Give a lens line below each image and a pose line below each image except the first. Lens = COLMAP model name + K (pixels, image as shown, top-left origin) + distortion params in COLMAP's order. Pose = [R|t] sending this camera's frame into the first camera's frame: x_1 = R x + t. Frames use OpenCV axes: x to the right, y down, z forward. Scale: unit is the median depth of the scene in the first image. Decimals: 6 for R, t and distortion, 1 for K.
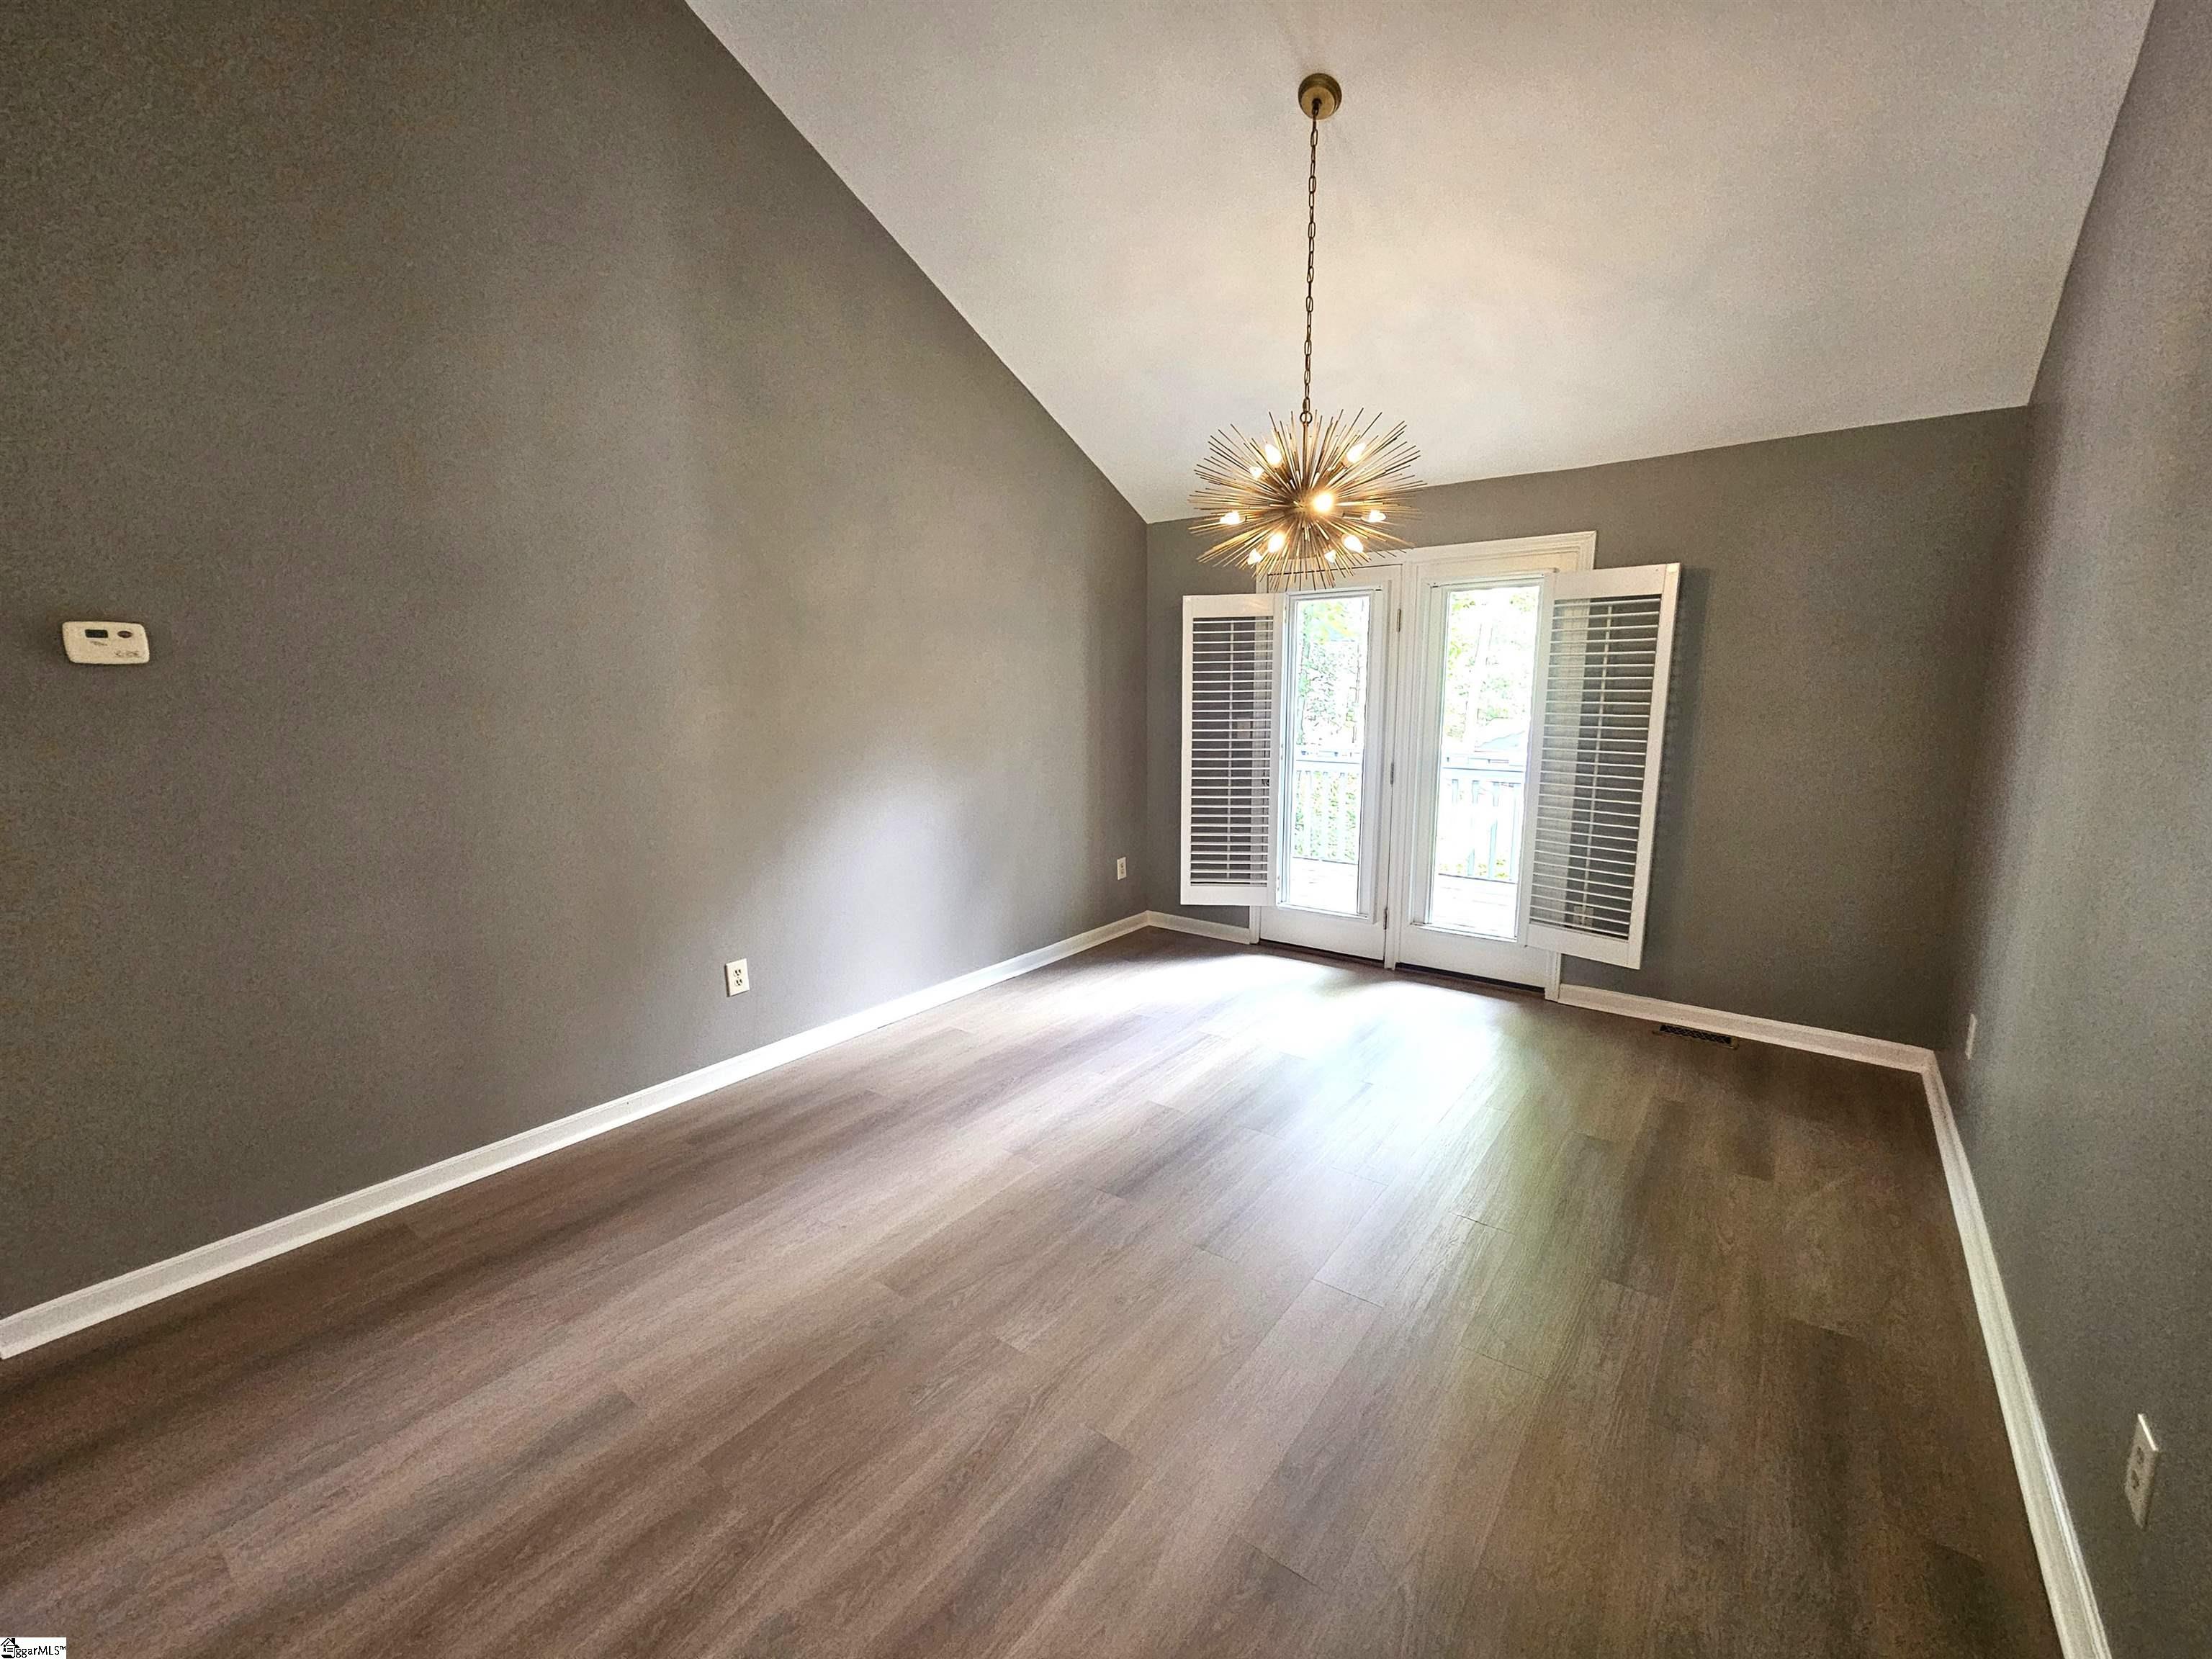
lens RADIAL K [[909.3, 0, 1102.8], [0, 909.3, 824.1], [0, 0, 1]] dist [0.000926, 0.000431]
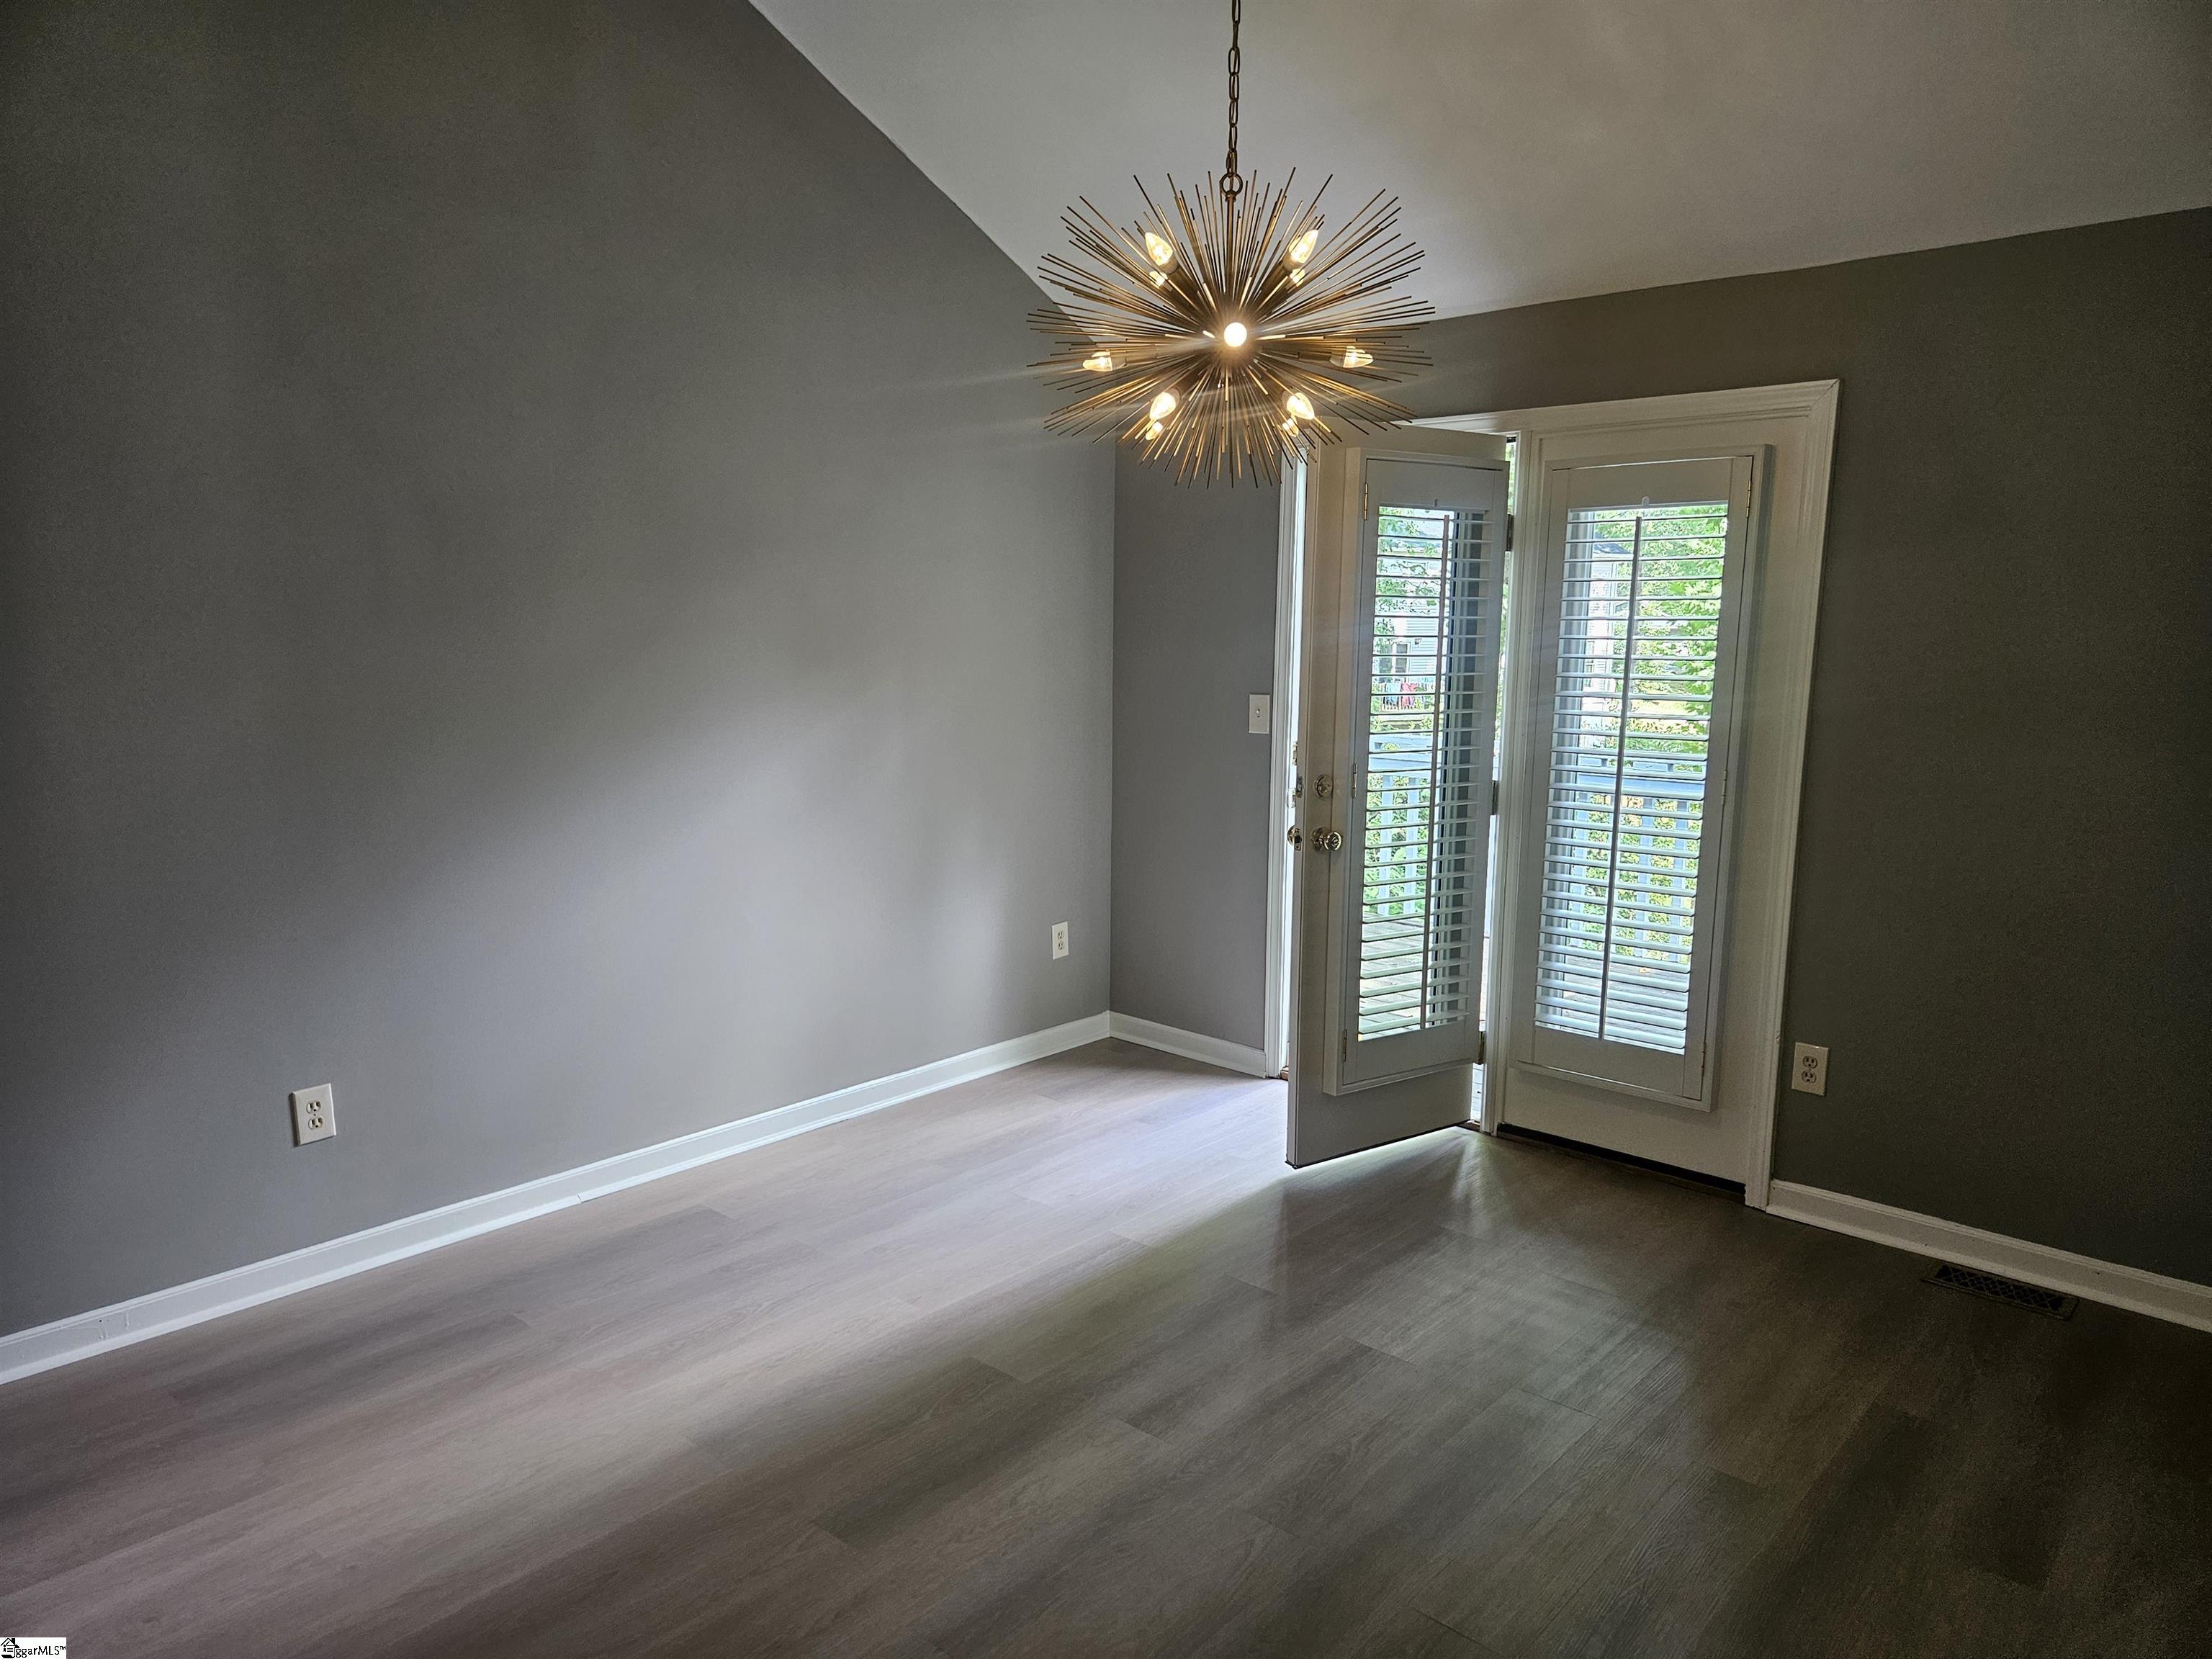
lens RADIAL K [[1482.8, 0, 1105.1], [0, 1482.8, 834.1], [0, 0, 1]] dist [0.012739, -0.003137]
pose [[0.996946, 0.030161, -0.072032, 0.184462], [-0.030433, 0.999533, -0.002674, -0.029731], [0.071918, 0.004858, 0.997399, 0.057552]]
